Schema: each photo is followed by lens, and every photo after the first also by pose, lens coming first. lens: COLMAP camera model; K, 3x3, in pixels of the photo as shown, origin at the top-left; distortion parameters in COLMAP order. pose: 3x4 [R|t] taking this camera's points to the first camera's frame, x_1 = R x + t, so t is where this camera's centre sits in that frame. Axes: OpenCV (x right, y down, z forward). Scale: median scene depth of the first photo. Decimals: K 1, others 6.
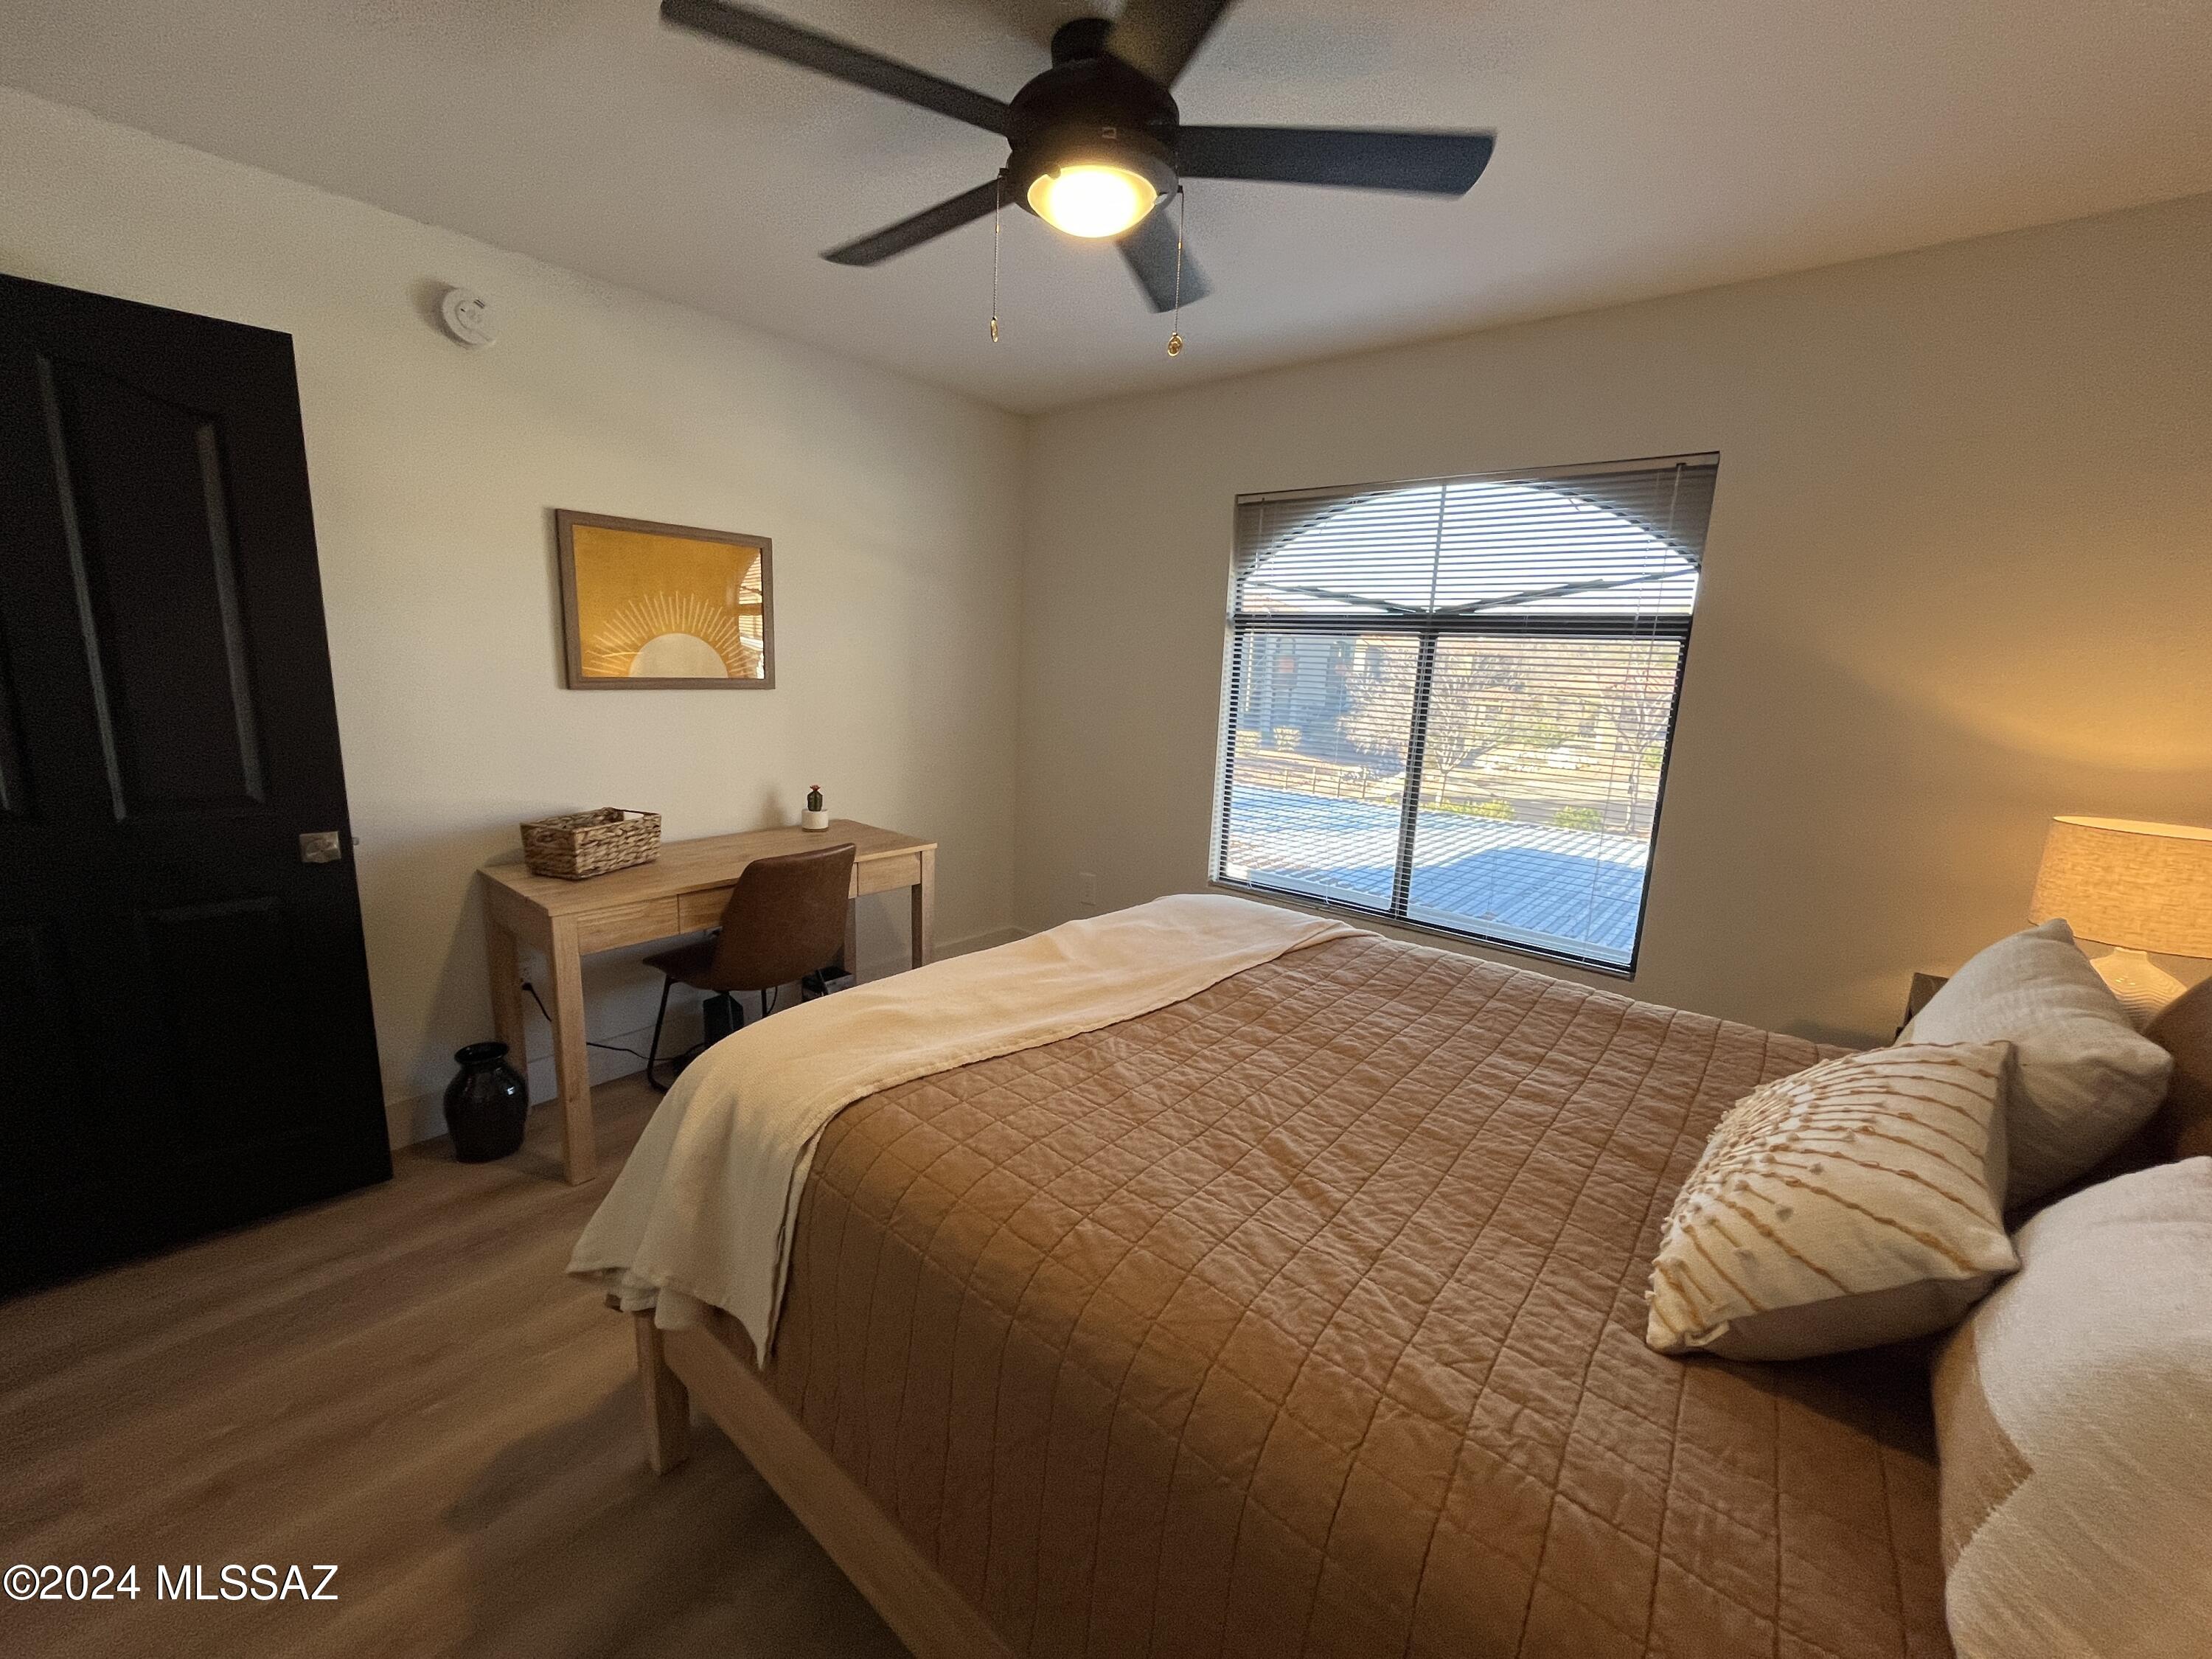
lens RADIAL K [[894.1, 0, 1105.1], [0, 894.1, 825.7], [0, 0, 1]] dist [-0.003206, -0.000303]
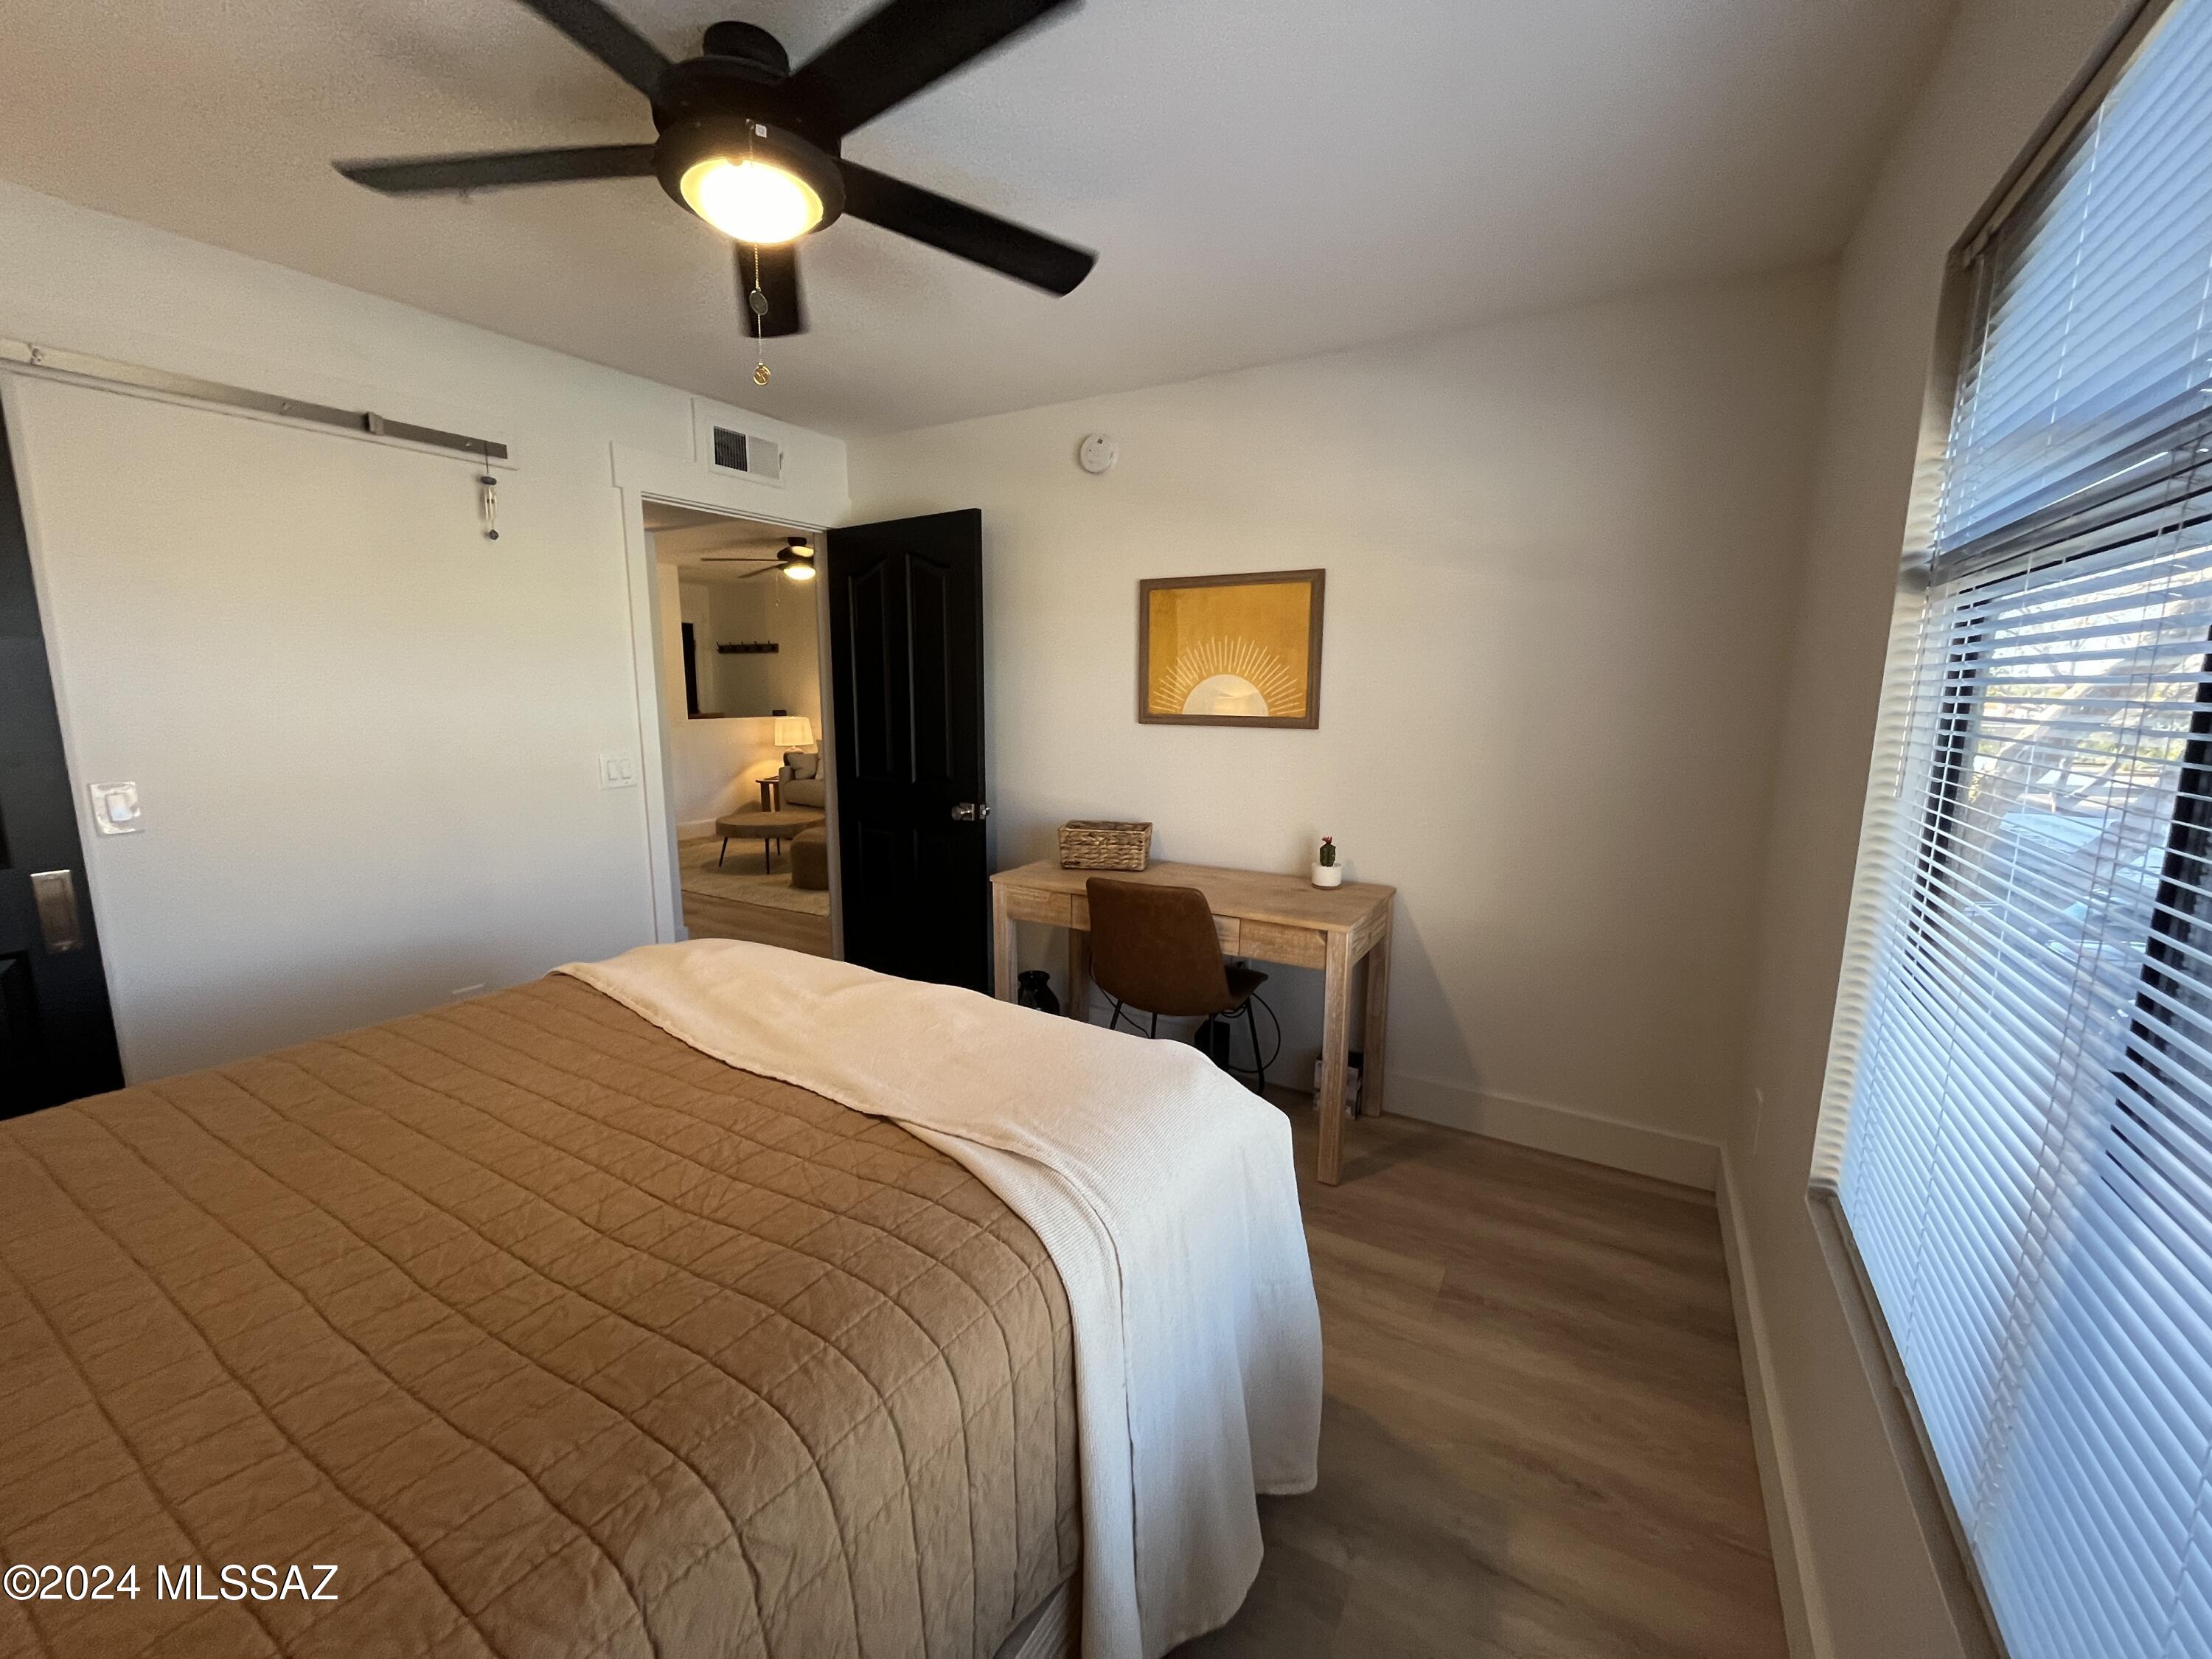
lens RADIAL K [[894.1, 0, 1105.1], [0, 894.1, 825.7], [0, 0, 1]] dist [-0.003206, -0.000303]
pose [[0.157489, 0.115002, -0.980802, 0.645457], [-0.187775, 0.978563, 0.084588, -0.112915], [0.969504, 0.170849, 0.175708, 0.786712]]
